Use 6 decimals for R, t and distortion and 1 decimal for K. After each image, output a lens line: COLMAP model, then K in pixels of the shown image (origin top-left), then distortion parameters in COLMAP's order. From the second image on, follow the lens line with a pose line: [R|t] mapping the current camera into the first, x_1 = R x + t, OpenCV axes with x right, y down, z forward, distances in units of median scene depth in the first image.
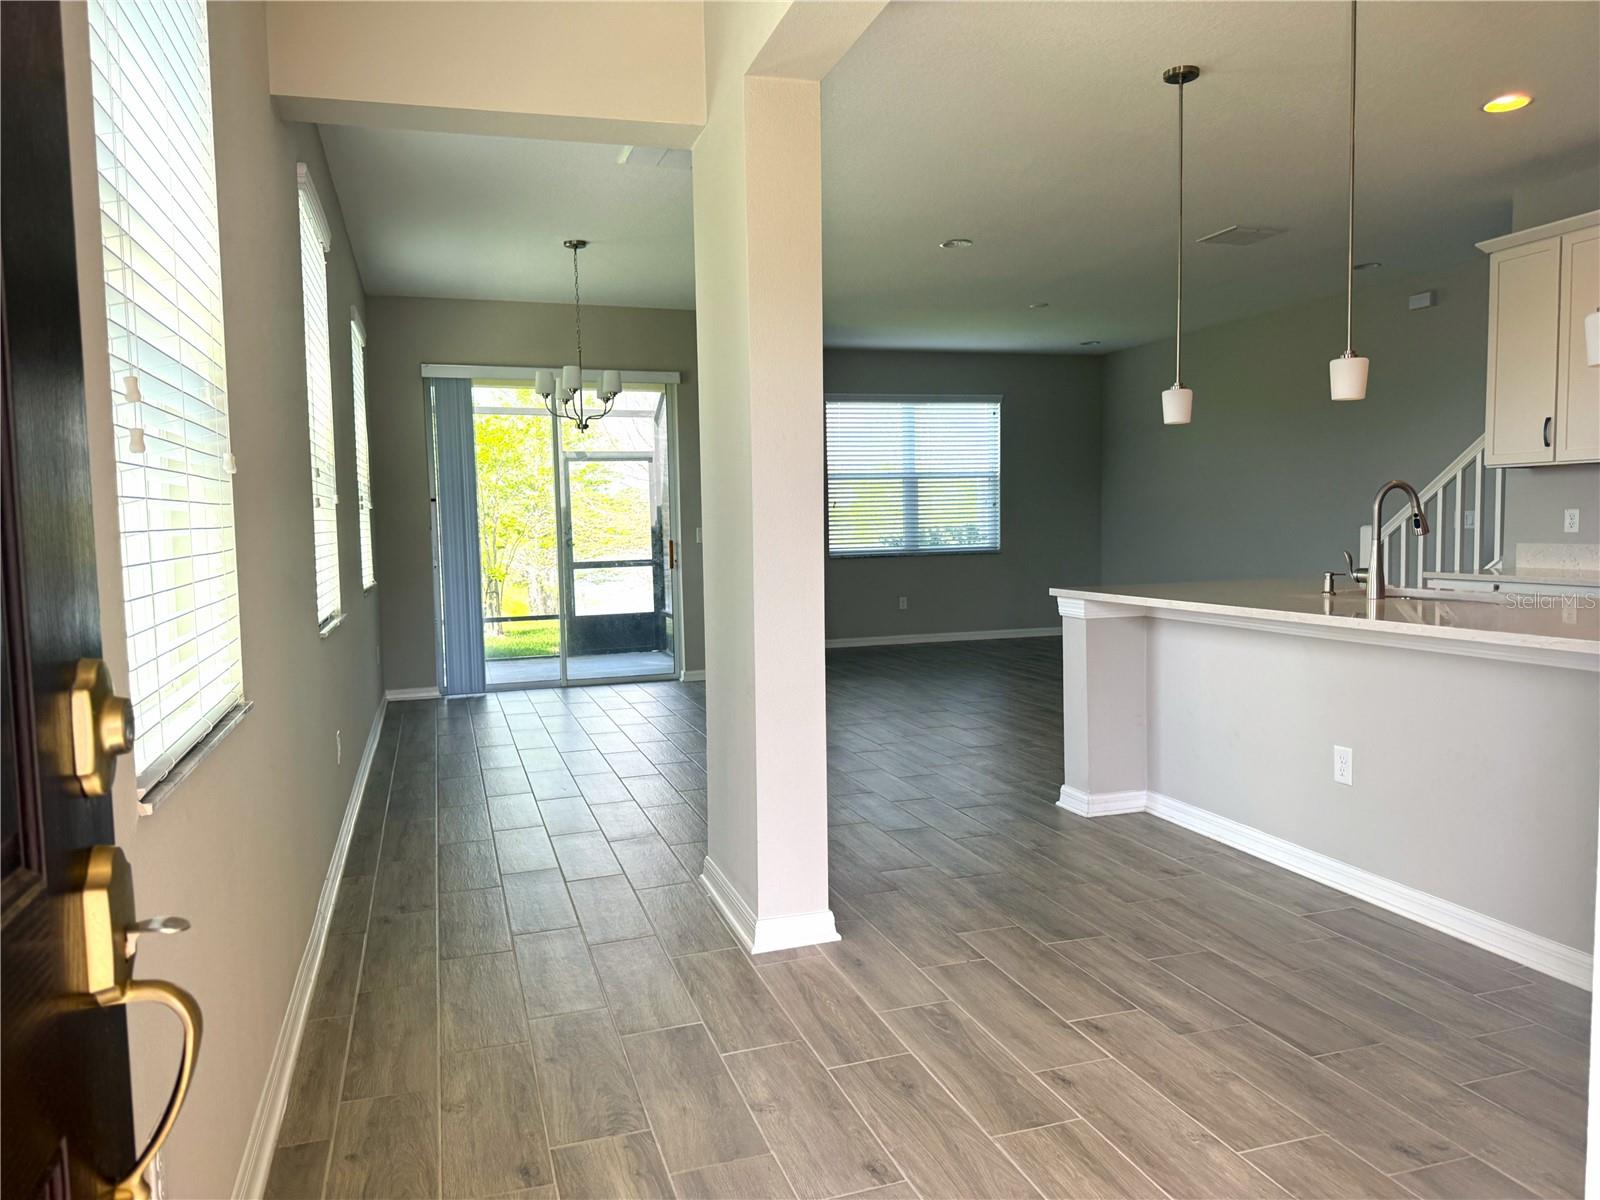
lens RADIAL K [[1125.8, 0, 800.0], [0, 1125.8, 600.0], [0, 0, 1]] dist [0.115052, -0.122331]
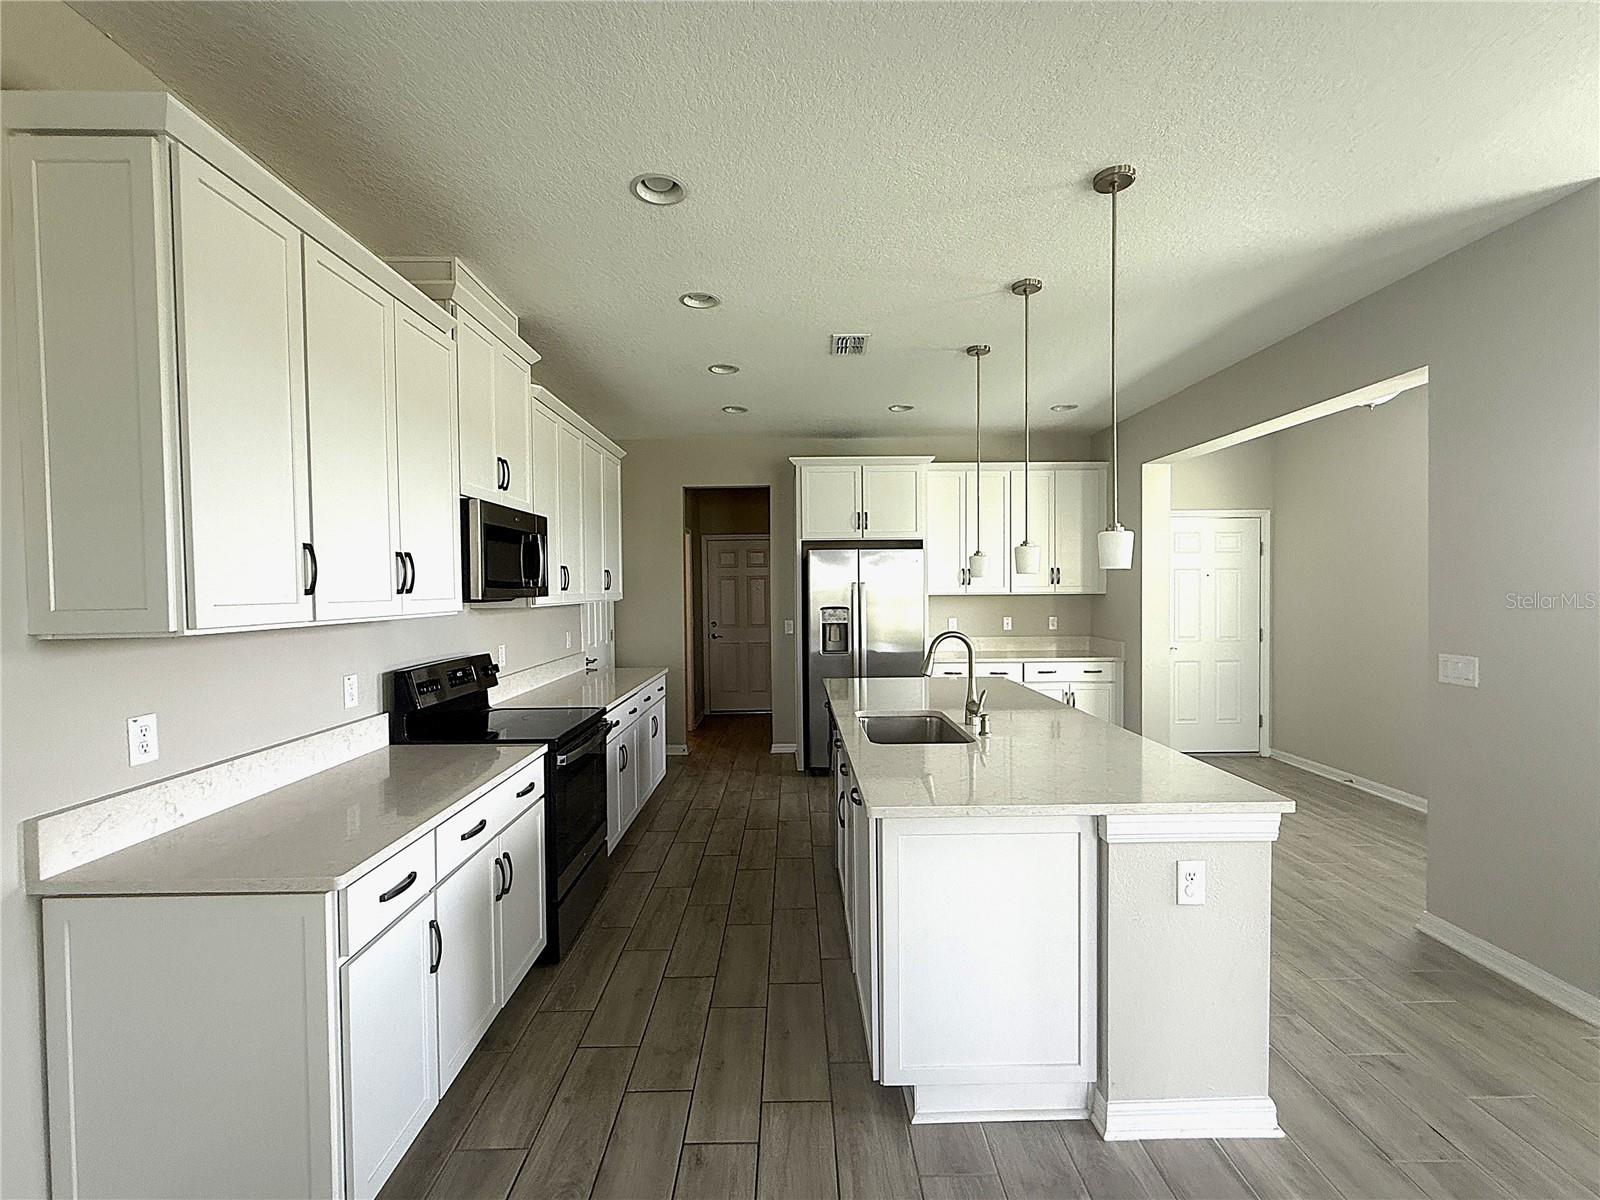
lens RADIAL K [[688.5, 0, 800.0], [0, 688.5, 600.0], [0, 0, 1]] dist [0.000836, -0.000124]
pose [[-0.953259, 0.023526, 0.301238, 0.285975], [0.049884, 0.995537, 0.080109, -0.131666], [-0.298009, 0.091392, -0.950178, 1.128565]]
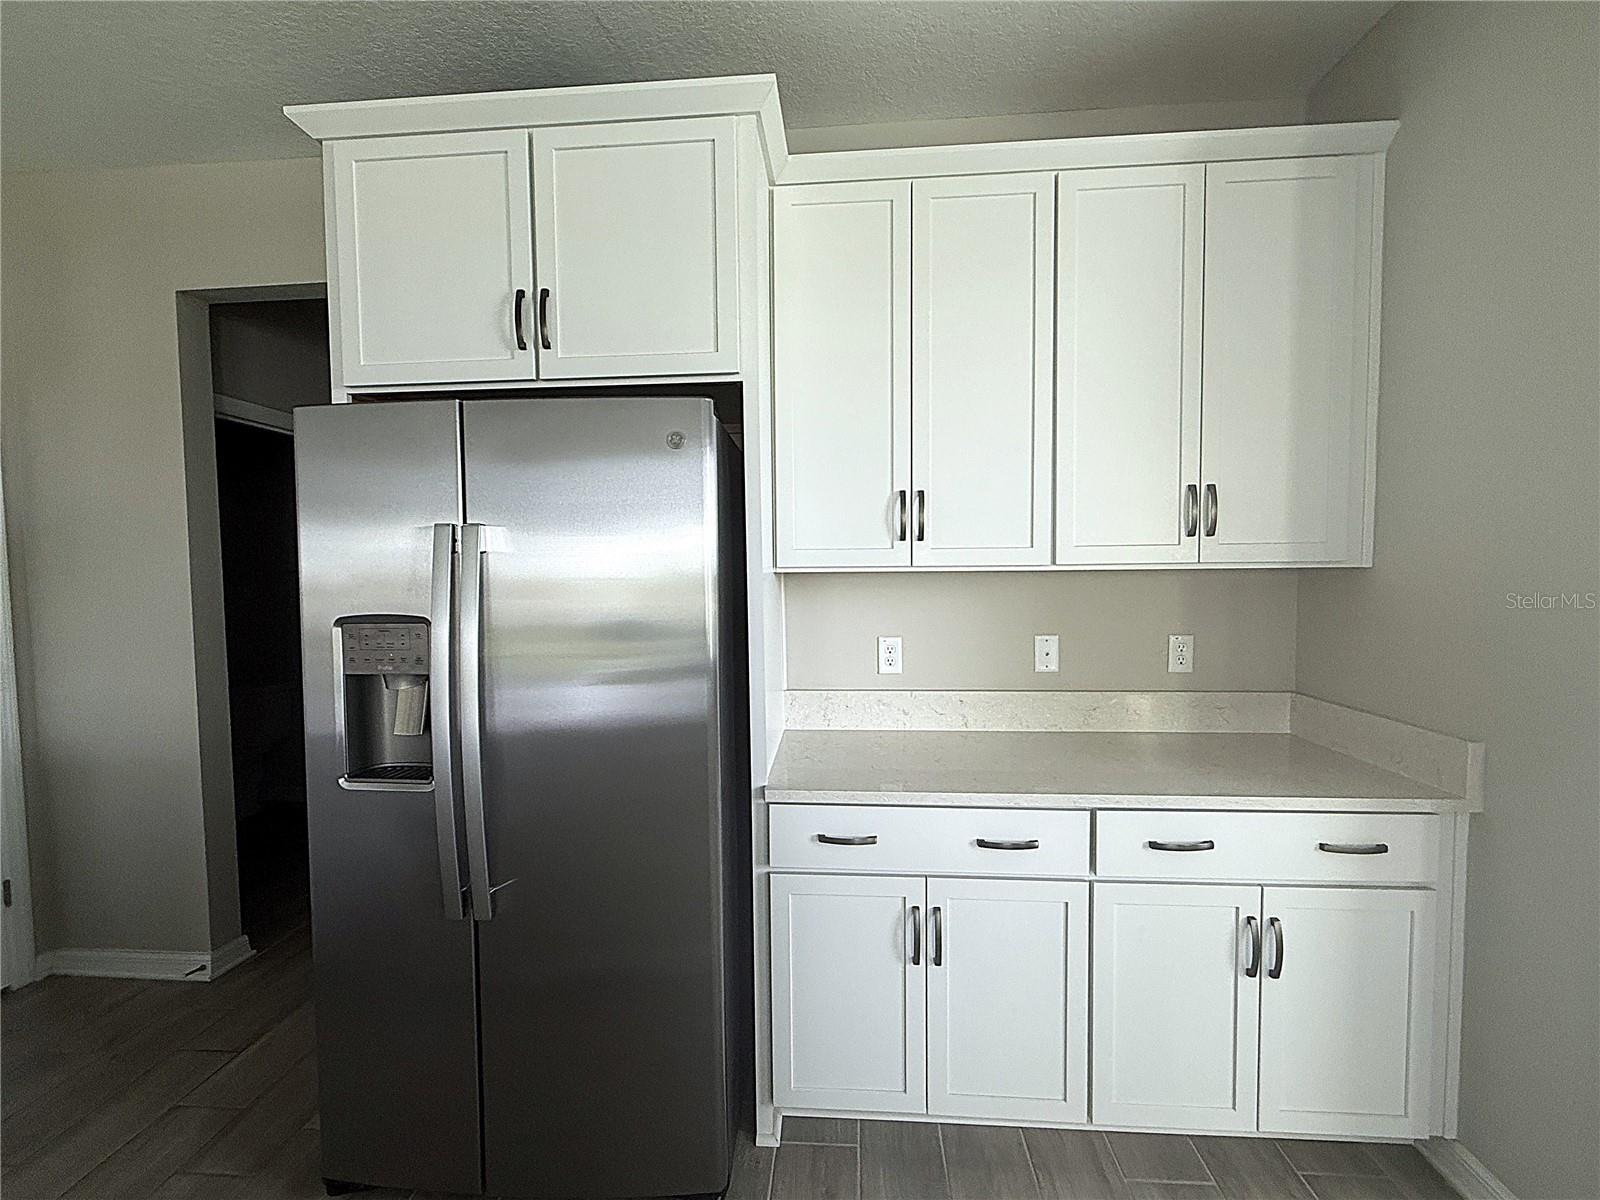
lens RADIAL K [[688.5, 0, 800.0], [0, 688.5, 600.0], [0, 0, 1]] dist [0.000836, -0.000124]
pose [[-0.925499, 0.013599, 0.378507, 0.283575], [0.055903, 0.993314, 0.101002, -0.070687], [-0.374603, 0.114637, -0.920071, 0.439423]]
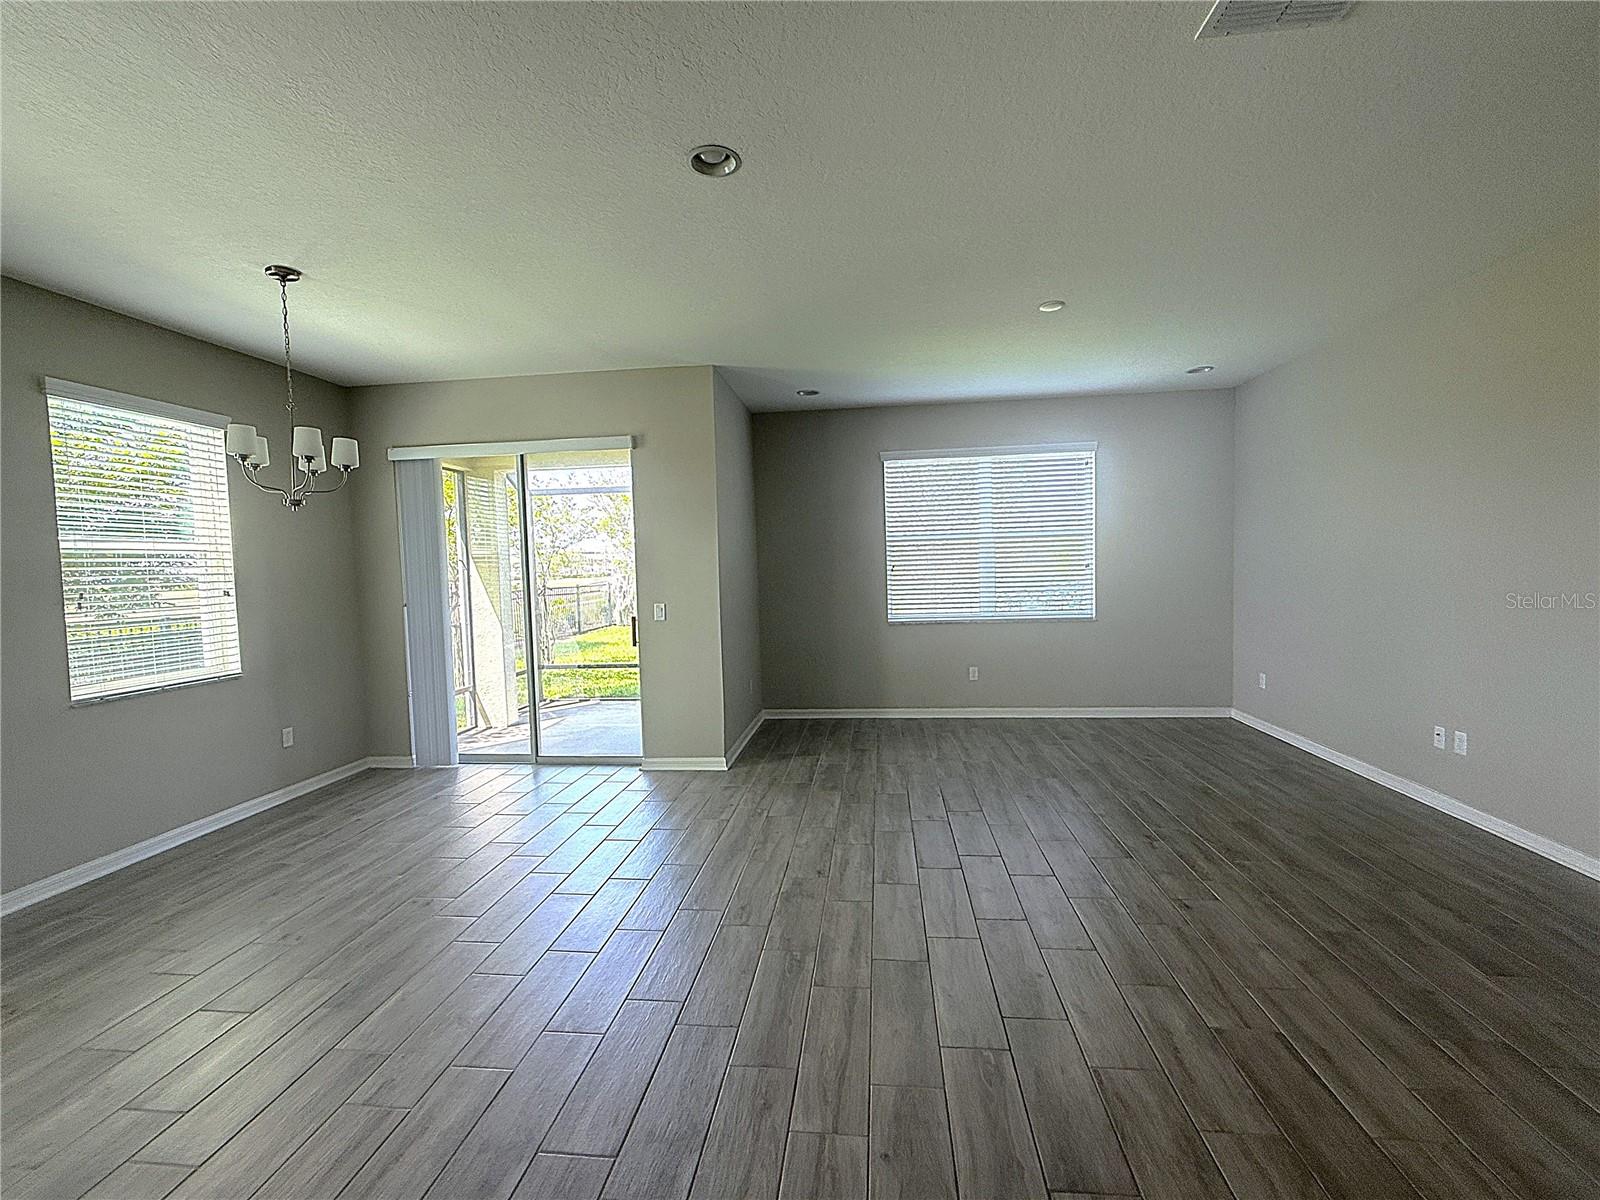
lens RADIAL K [[691.1, 0, 800.0], [0, 691.1, 600.0], [0, 0, 1]] dist [0.001852, 0.000066]
pose [[0.907676, 0.017708, -0.419297, 0.362012], [-0.019505, 0.999810, 0.000000, -0.099249], [0.419217, 0.008178, 0.907849, 0.772078]]
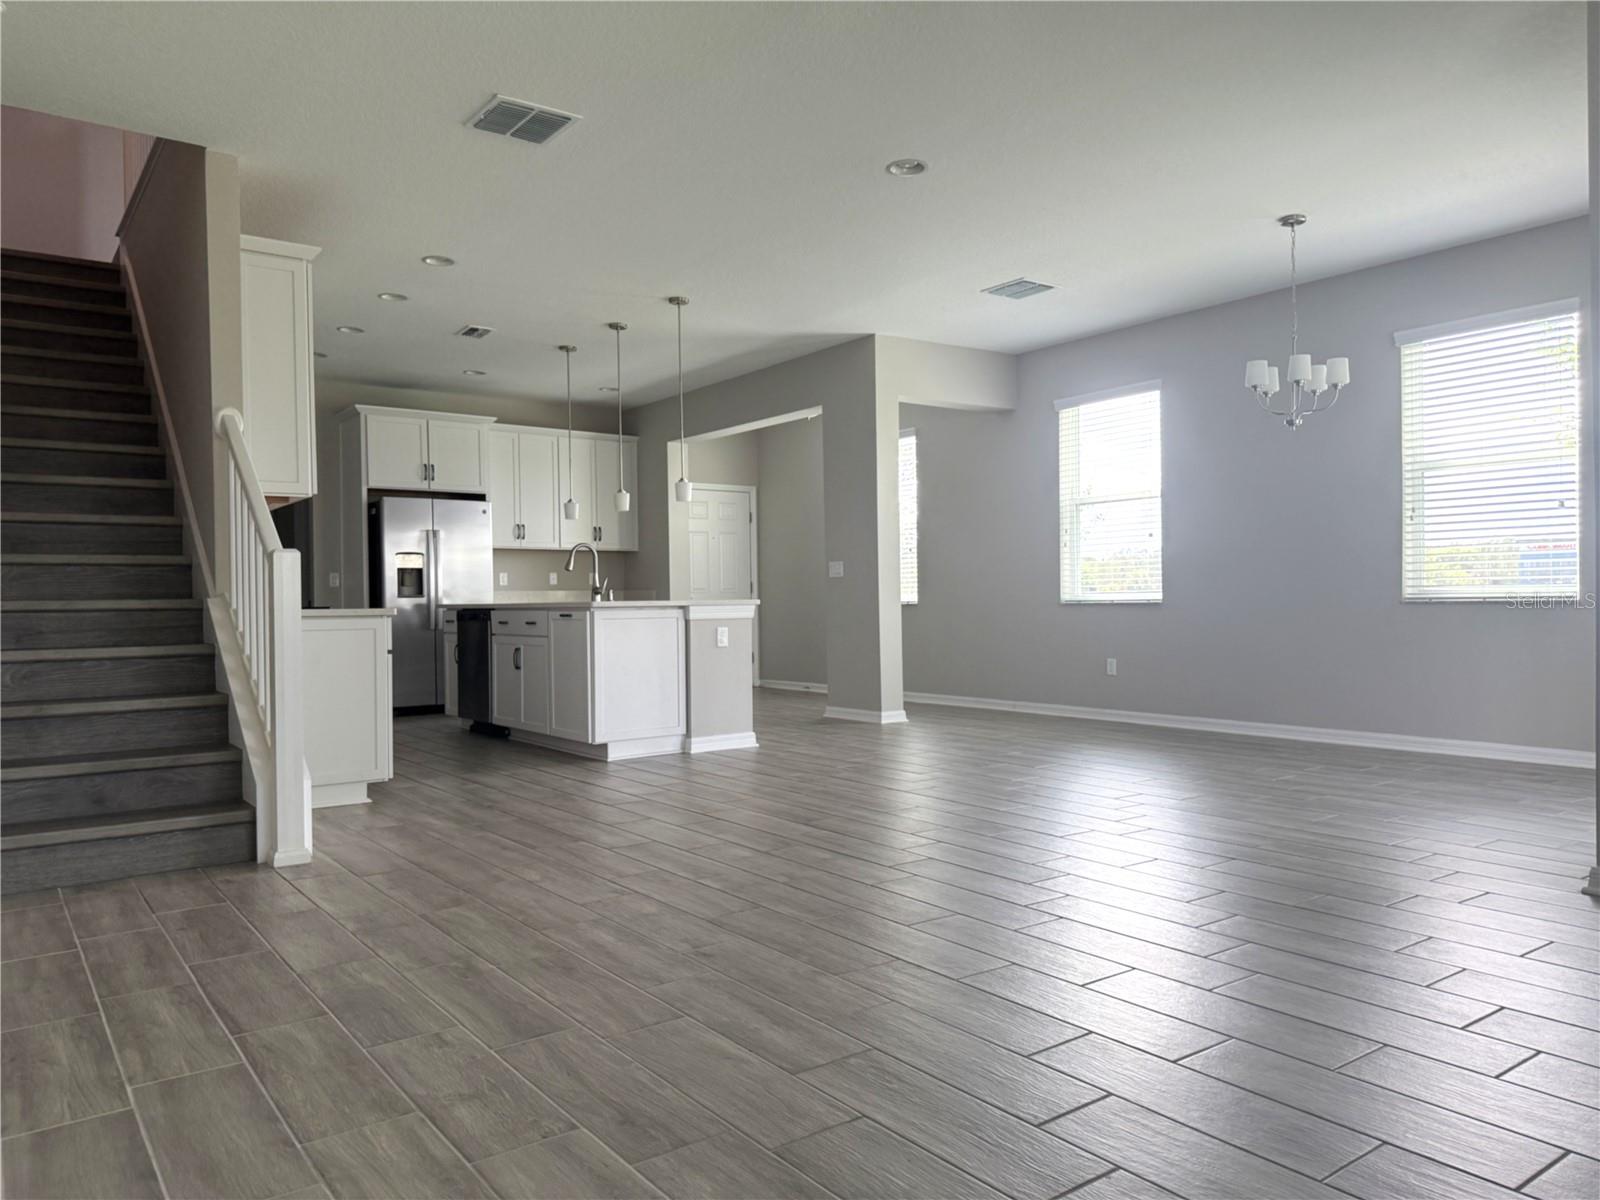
lens RADIAL K [[1125.8, 0, 800.0], [0, 1125.8, 600.0], [0, 0, 1]] dist [0.115052, -0.122331]
pose [[-0.948441, 0.033752, -0.315152, 0.498328], [0.011220, 0.997266, 0.073036, -0.091851], [0.316756, 0.065734, -0.946227, 1.898898]]
